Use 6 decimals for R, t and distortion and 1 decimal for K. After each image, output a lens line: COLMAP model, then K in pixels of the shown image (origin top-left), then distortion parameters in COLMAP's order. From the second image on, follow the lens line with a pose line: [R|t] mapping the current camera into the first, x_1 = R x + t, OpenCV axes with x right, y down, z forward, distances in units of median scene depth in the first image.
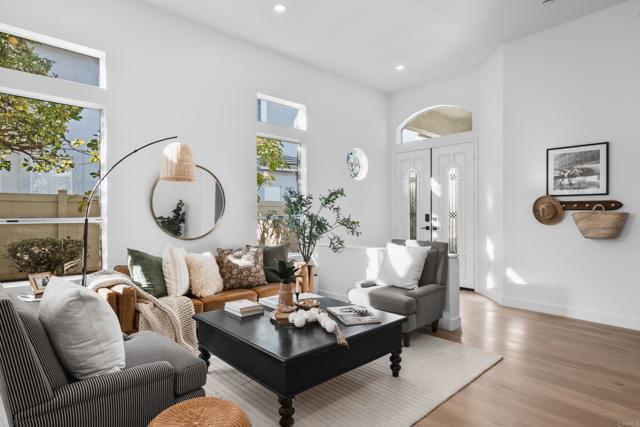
lens RADIAL K [[359.9, 0, 320.3], [0, 359.9, 215.2], [0, 0, 1]] dist [0.008553, 0.001545]
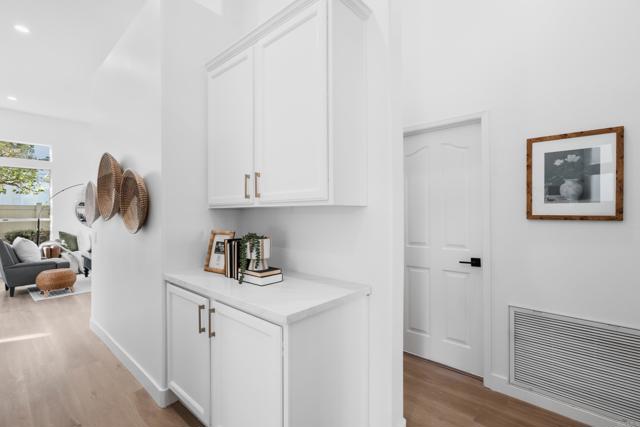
lens RADIAL K [[304.9, 0, 318.3], [0, 304.9, 214.3], [0, 0, 1]] dist [0.014269, 0.002523]
pose [[0.997561, -0.010026, 0.069078, 0.426789], [0.009758, 0.999944, 0.004210, -0.004130], [-0.069116, -0.003526, 0.997602, -0.473157]]
